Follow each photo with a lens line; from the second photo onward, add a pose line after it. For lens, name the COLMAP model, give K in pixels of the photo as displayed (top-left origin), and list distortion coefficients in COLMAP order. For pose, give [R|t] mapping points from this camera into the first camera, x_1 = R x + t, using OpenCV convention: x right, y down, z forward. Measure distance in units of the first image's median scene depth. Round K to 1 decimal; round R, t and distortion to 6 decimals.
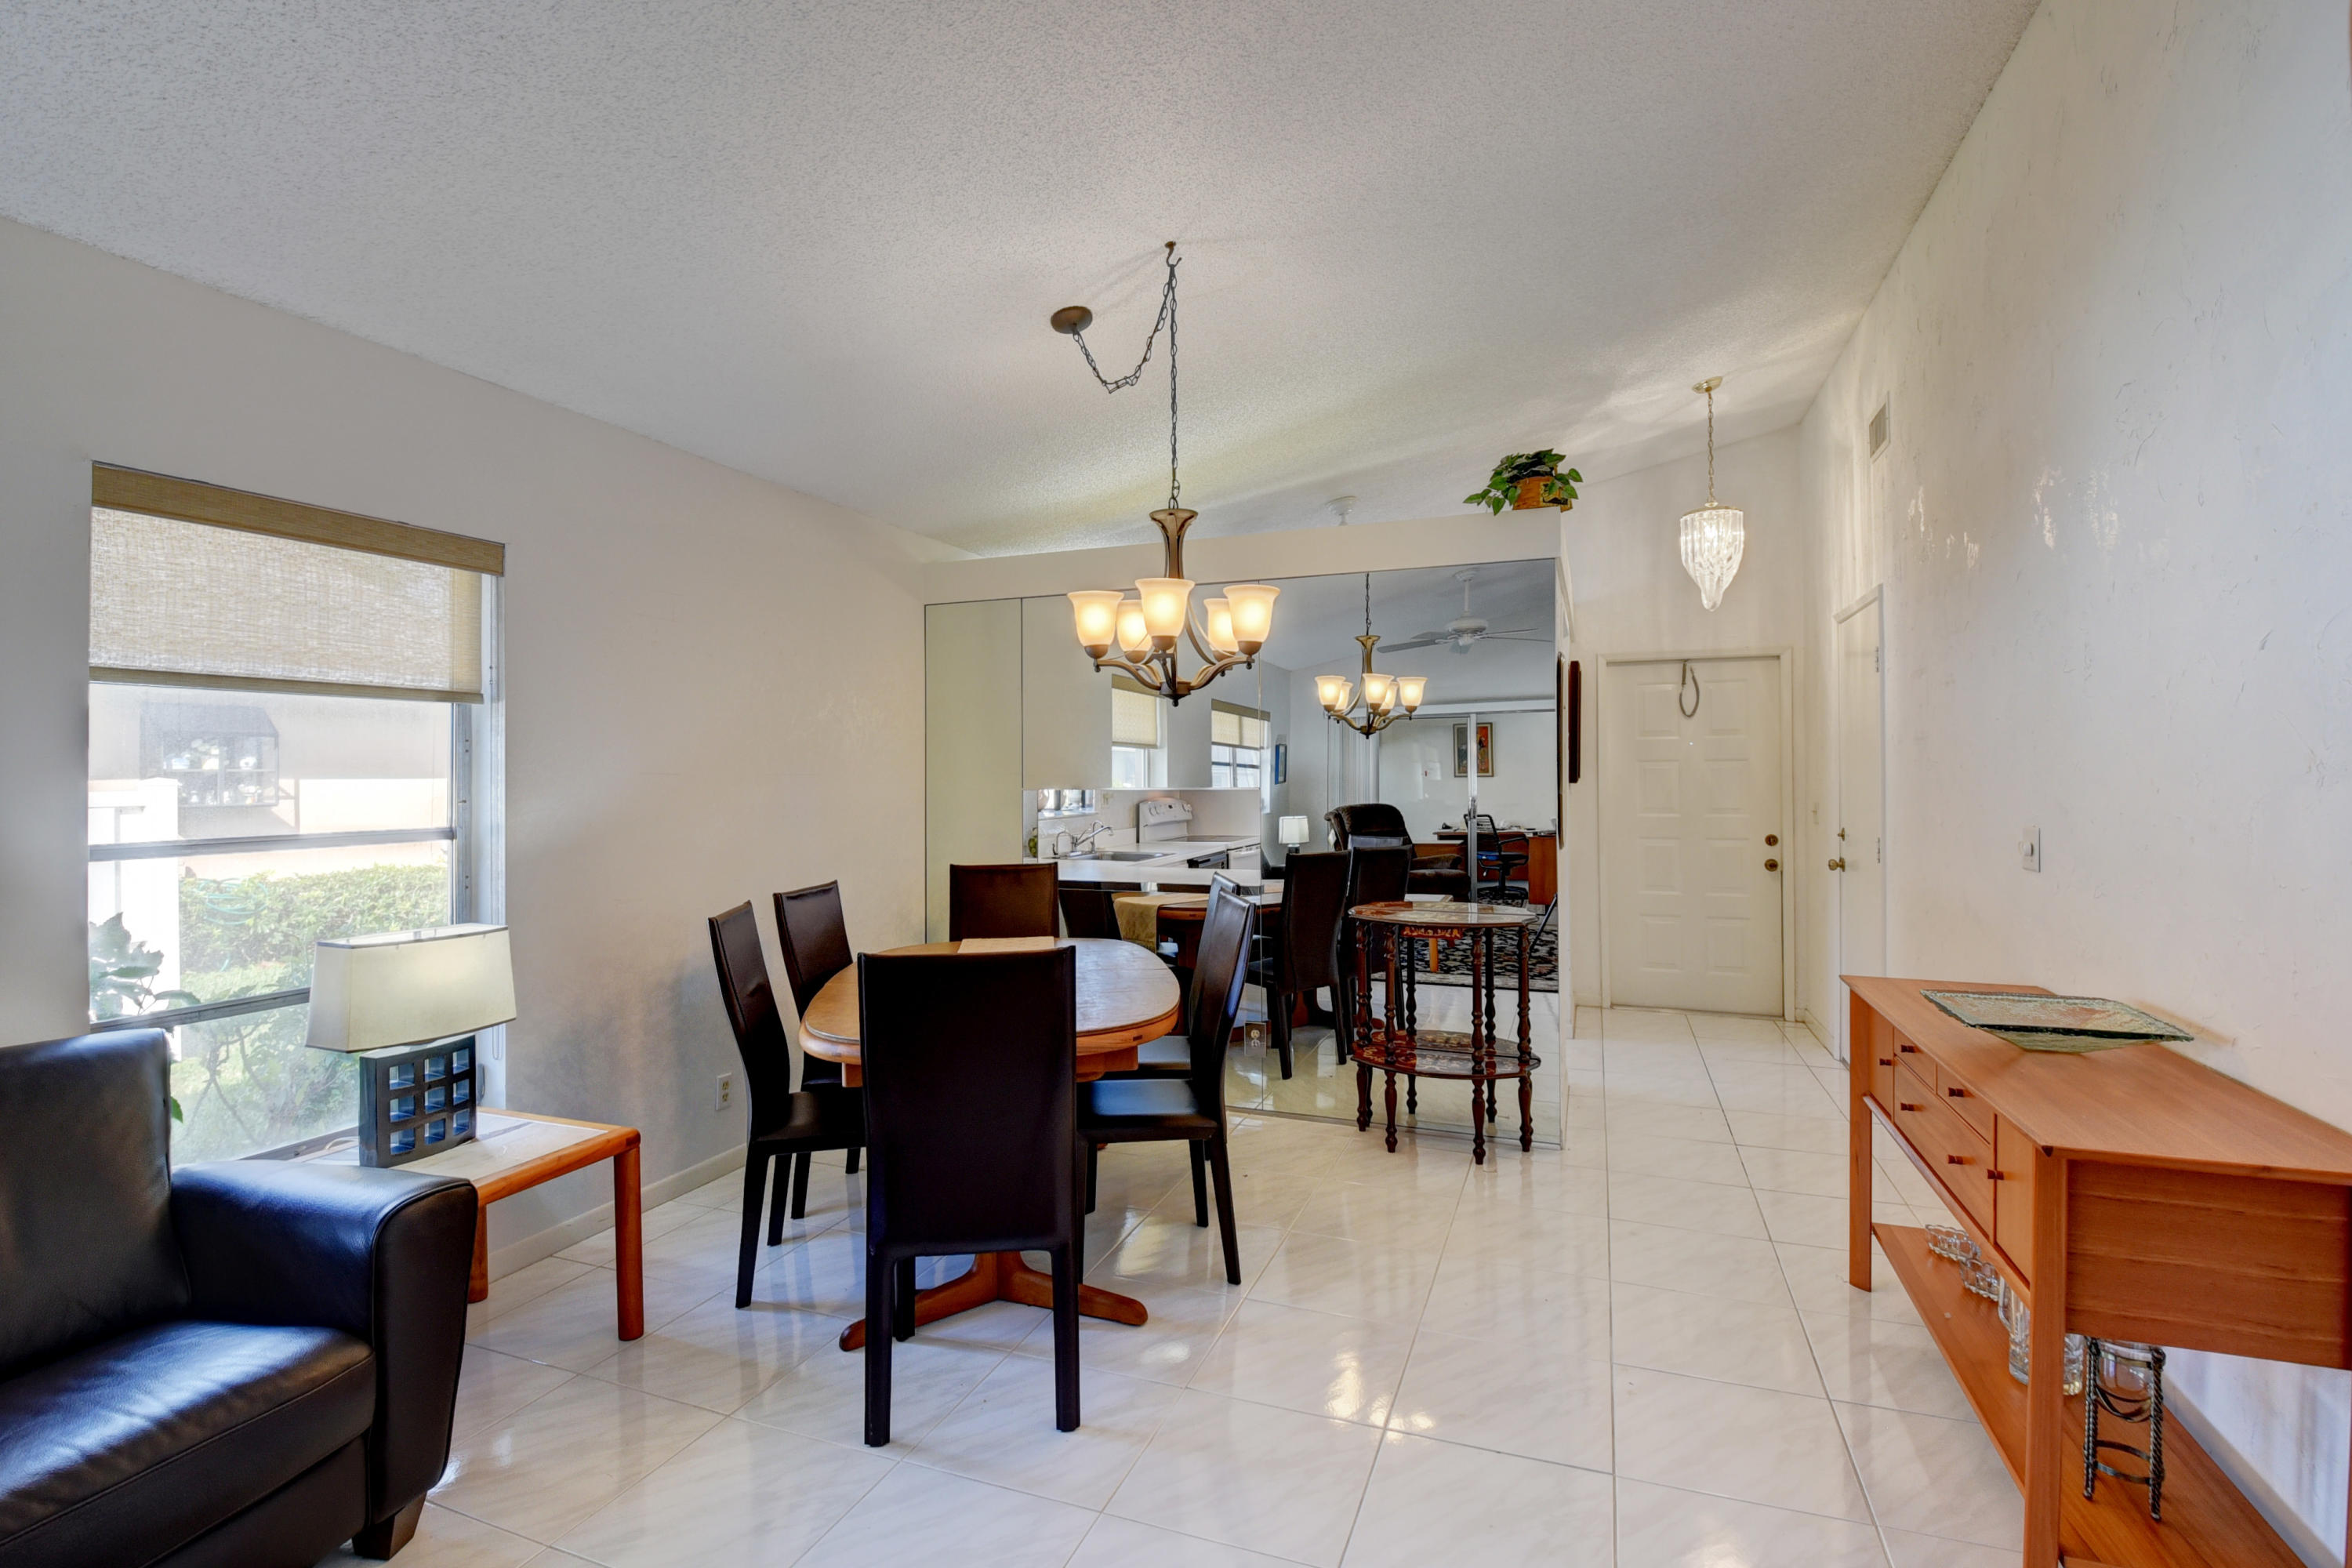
lens RADIAL K [[1078.4, 0, 1161.6], [0, 1078.4, 774.7], [0, 0, 1]] dist [0.005047, -0.000161]
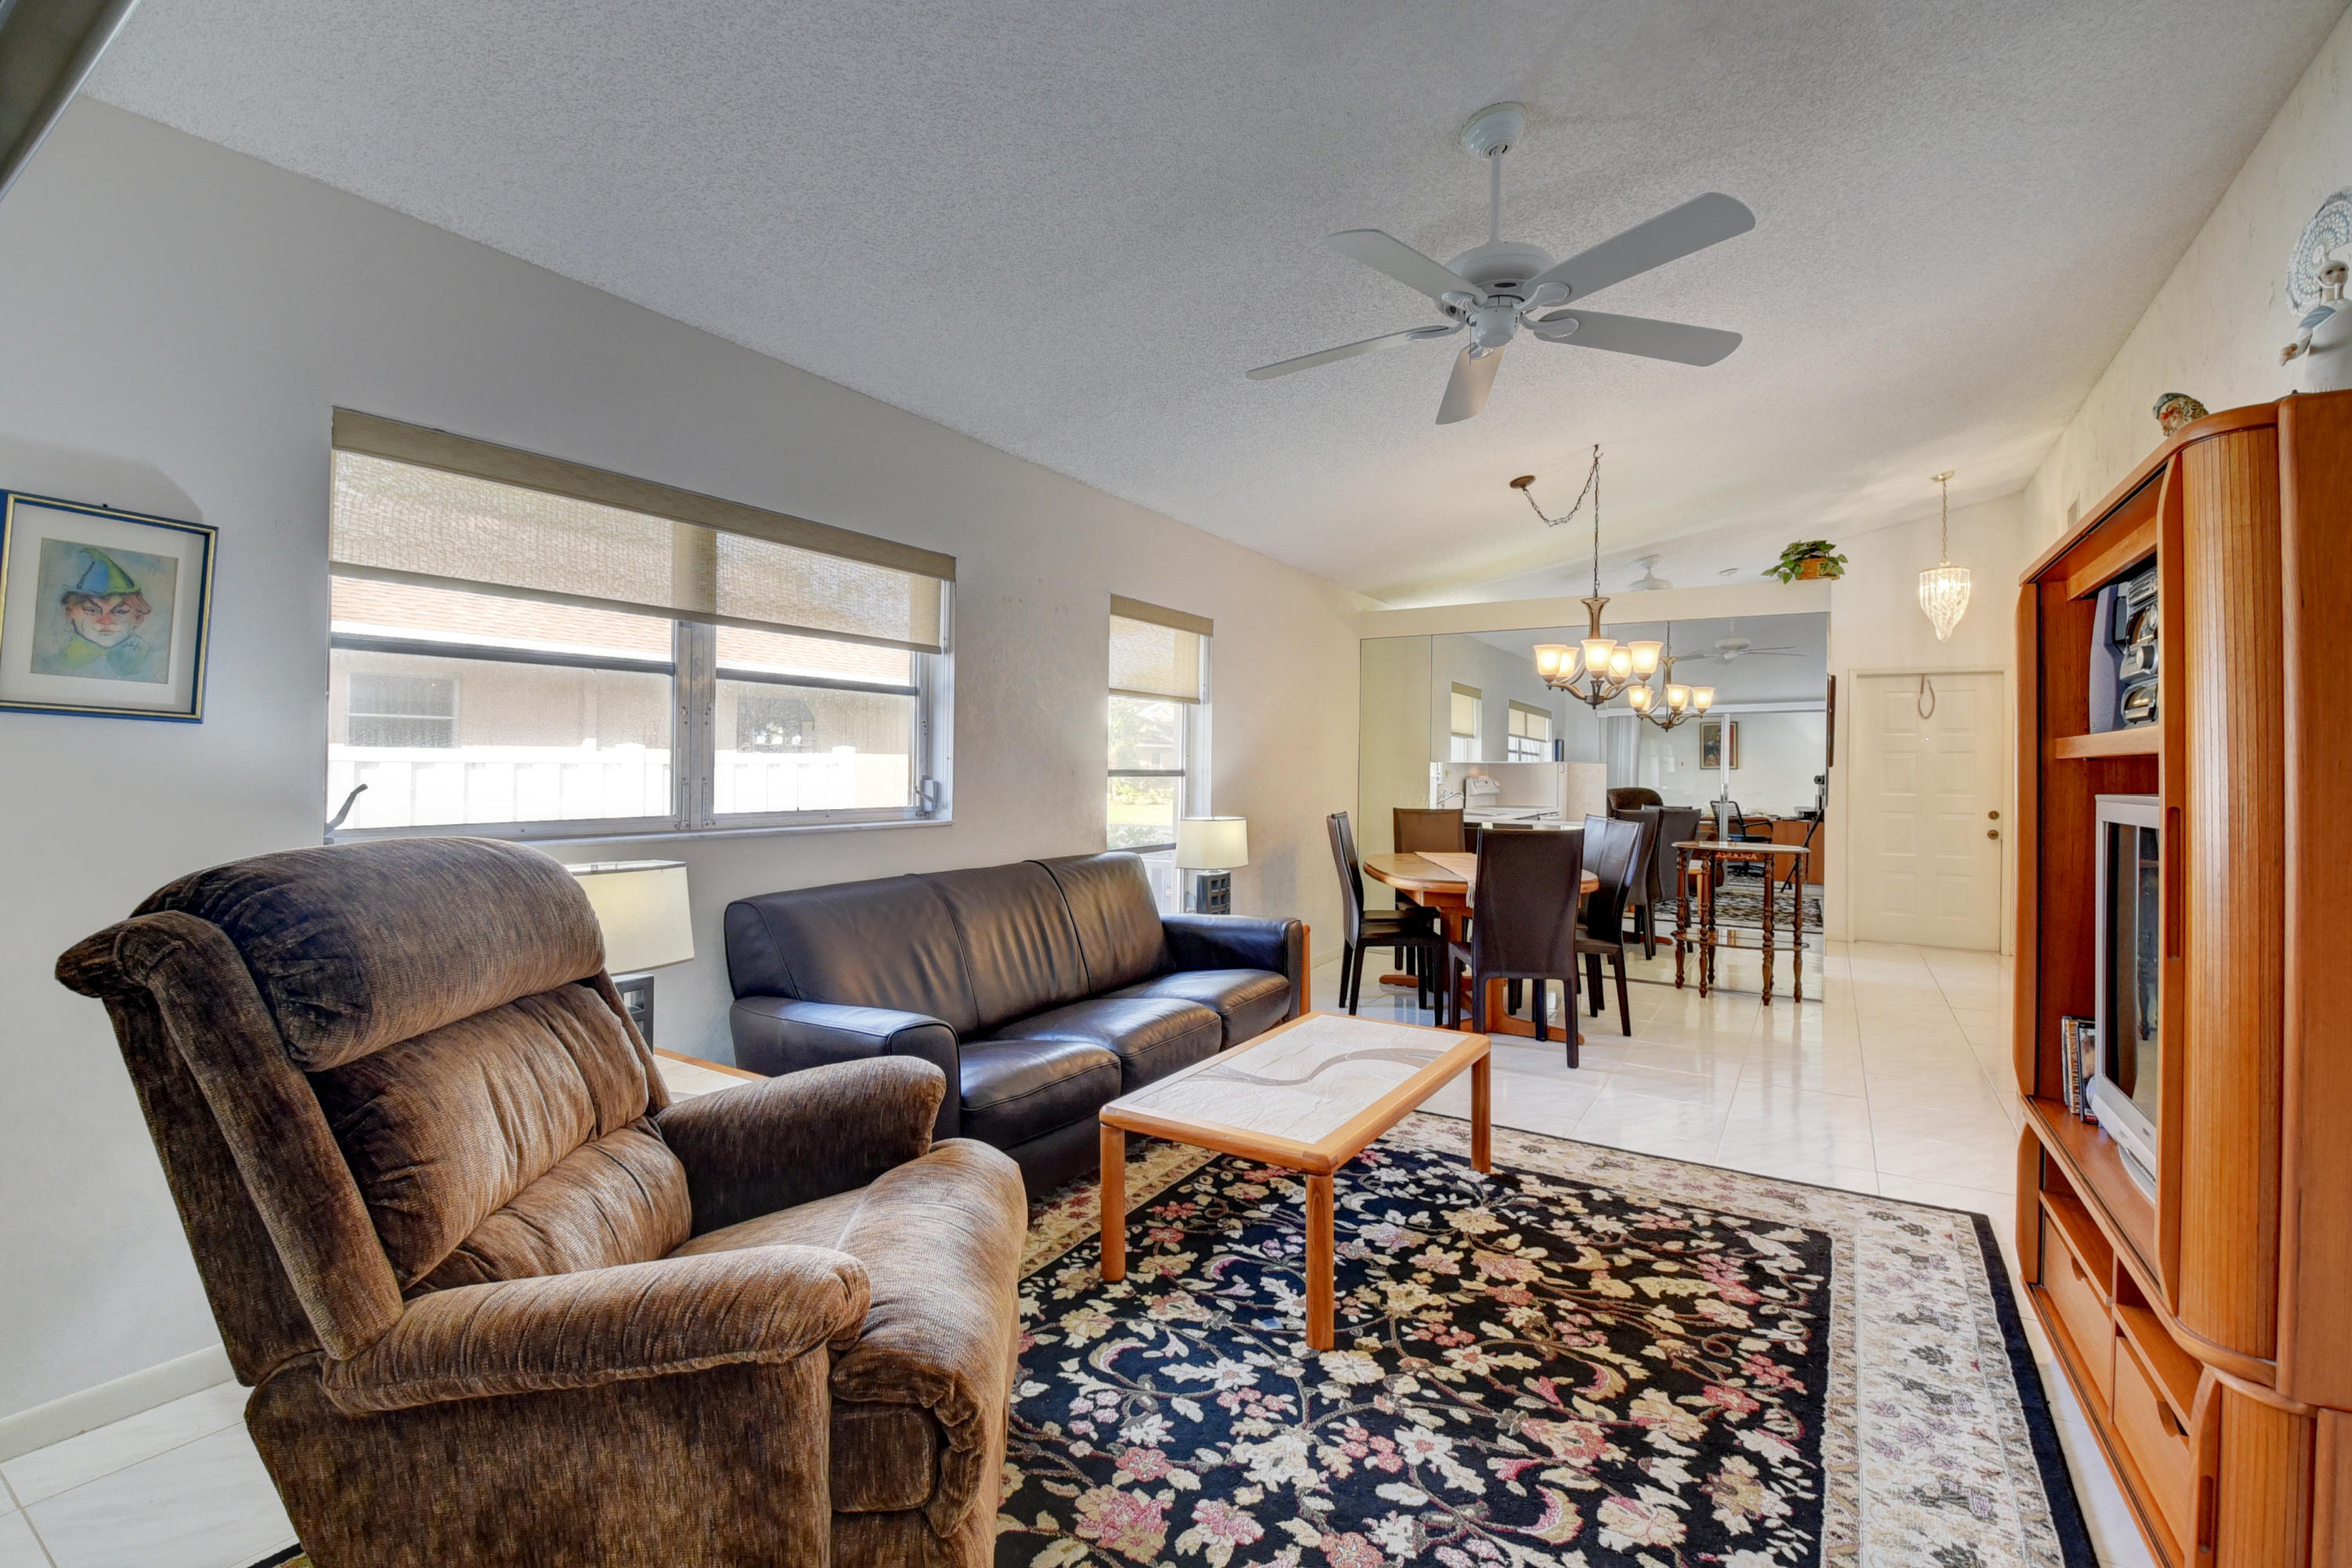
lens RADIAL K [[1051.9, 0, 1144.0], [0, 1051.9, 766.9], [0, 0, 1]] dist [-0.001122, -0.013931]
pose [[0.981418, 0.019419, -0.190899, -0.233261], [-0.019587, 0.999808, 0.001005, 0.026615], [0.190882, 0.002753, 0.981609, -0.502877]]
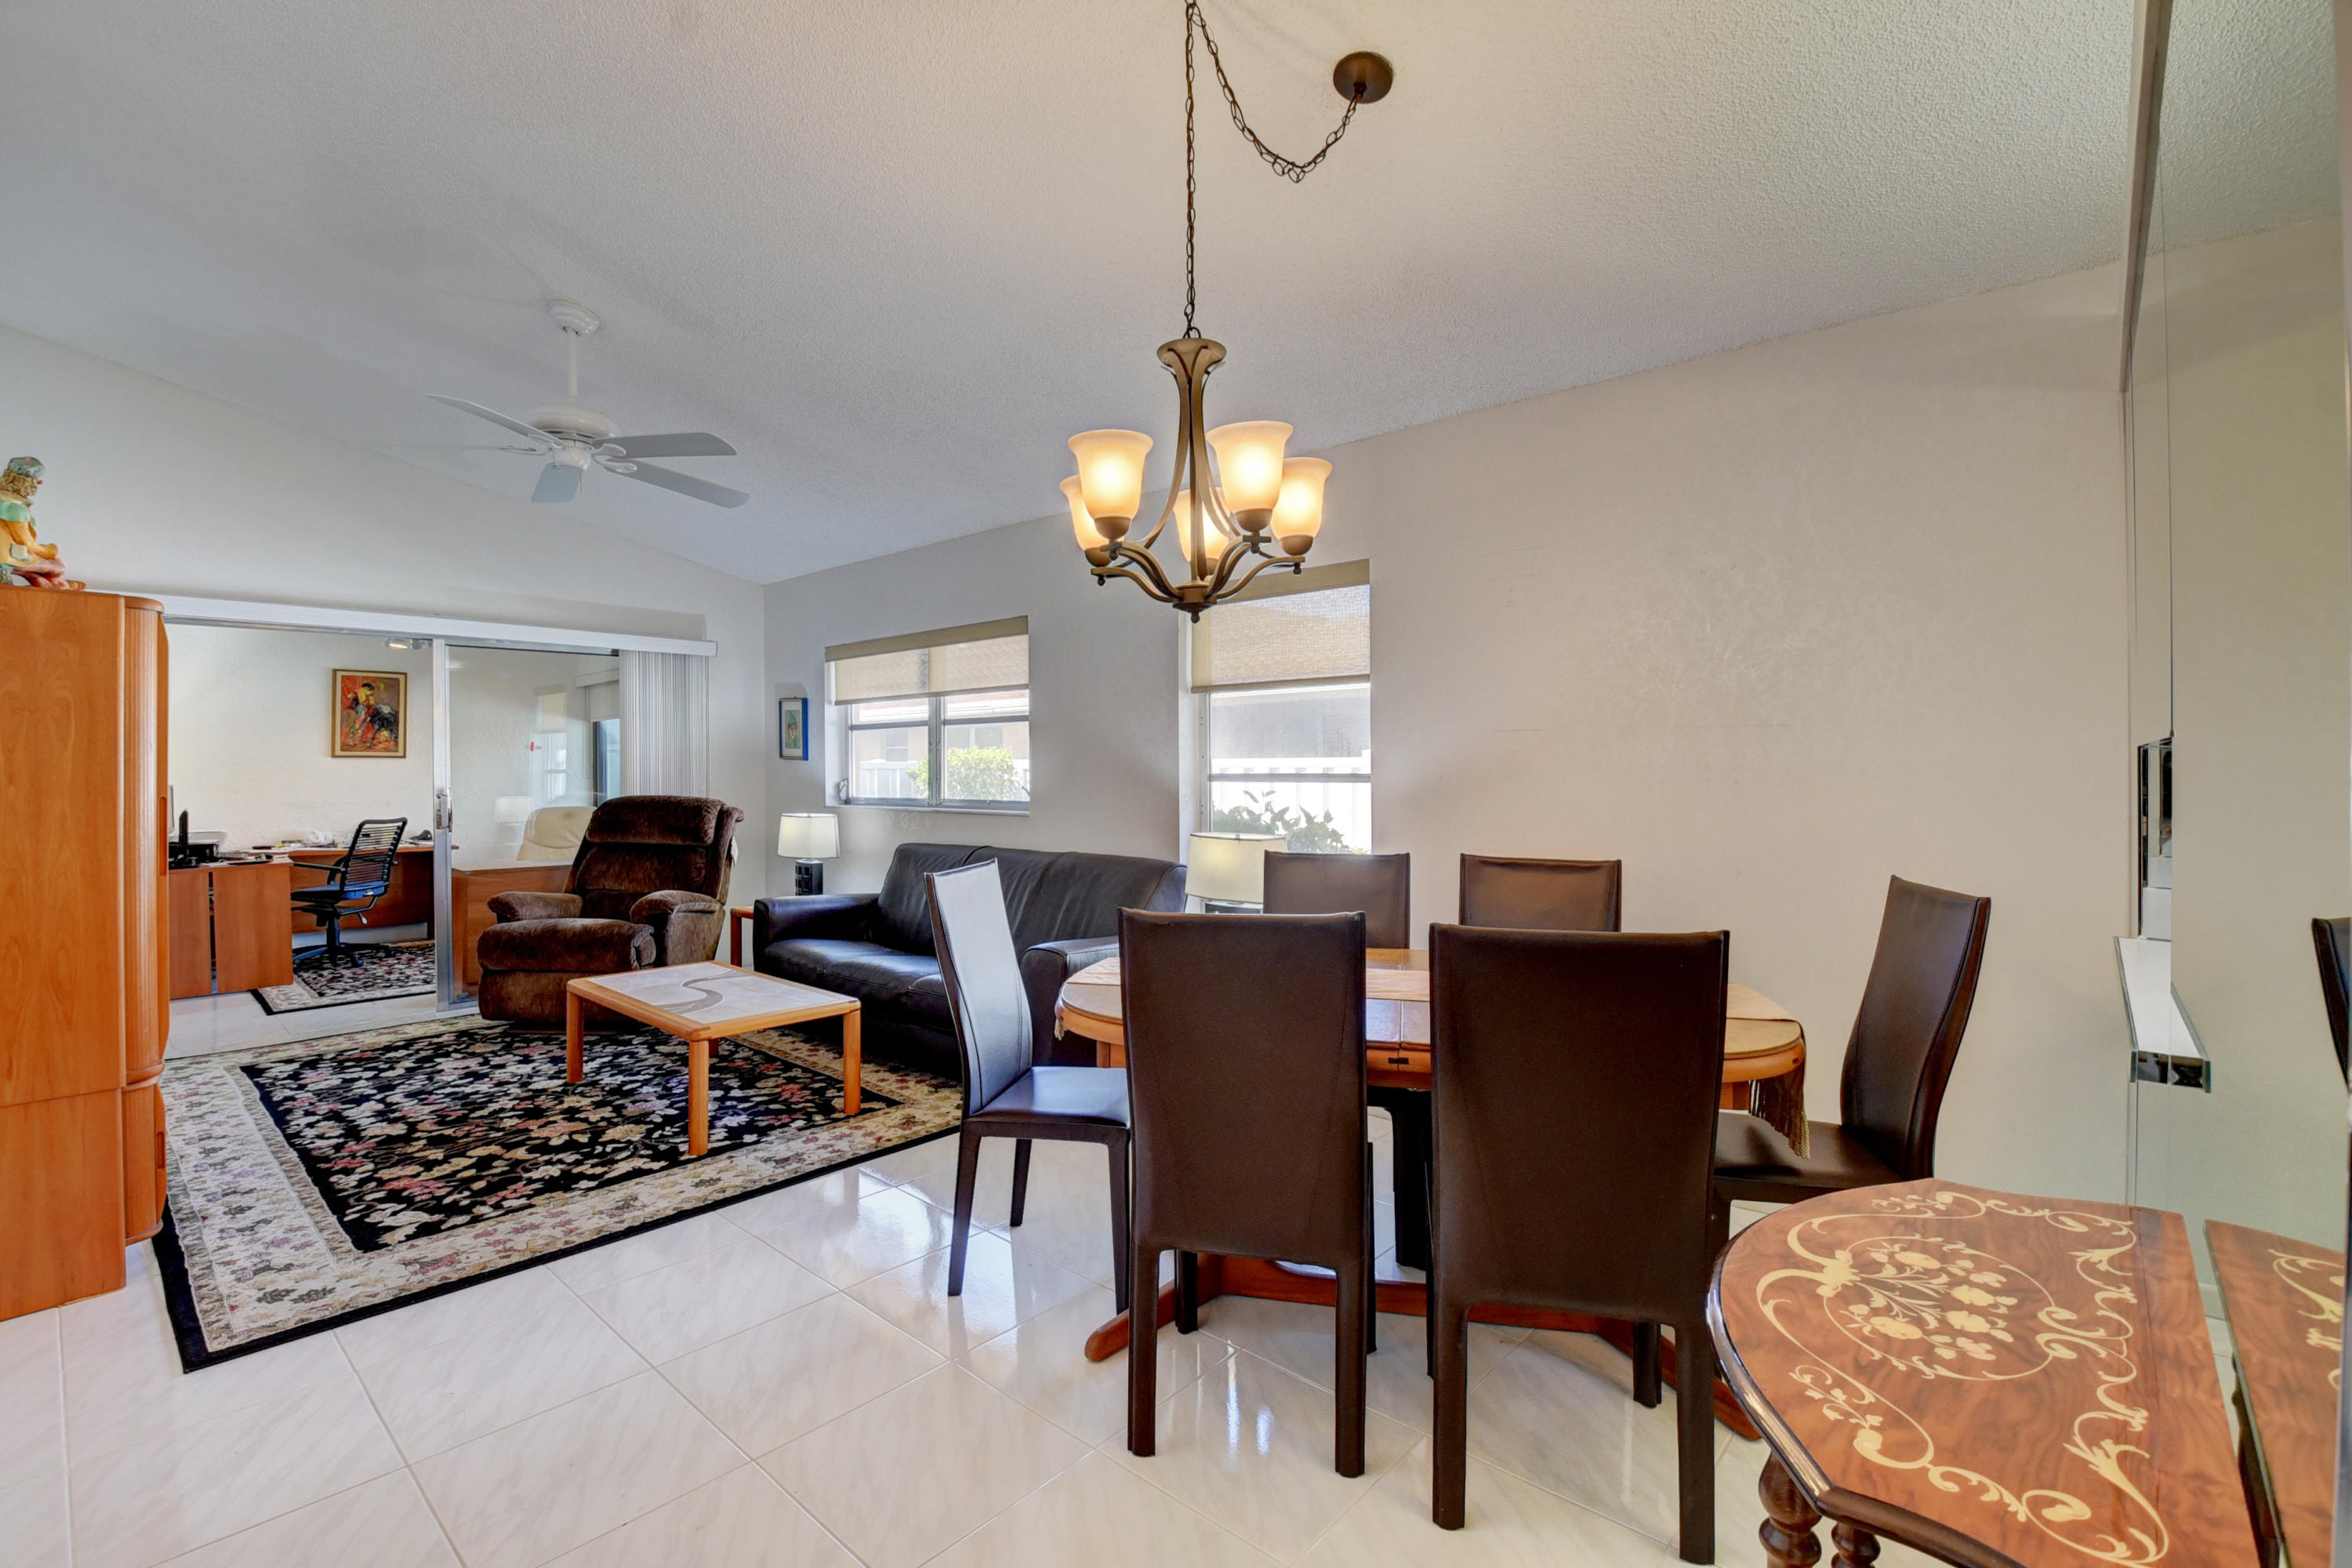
lens RADIAL K [[1051.9, 0, 1184.3], [0, 1051.9, 758.6], [0, 0, 1]] dist [-0.001122, -0.013931]
pose [[-0.338356, 0.007869, -0.940985, 0.760236], [0.008786, 0.999948, 0.005203, 0.004186], [0.940977, -0.006507, -0.338408, 1.428925]]
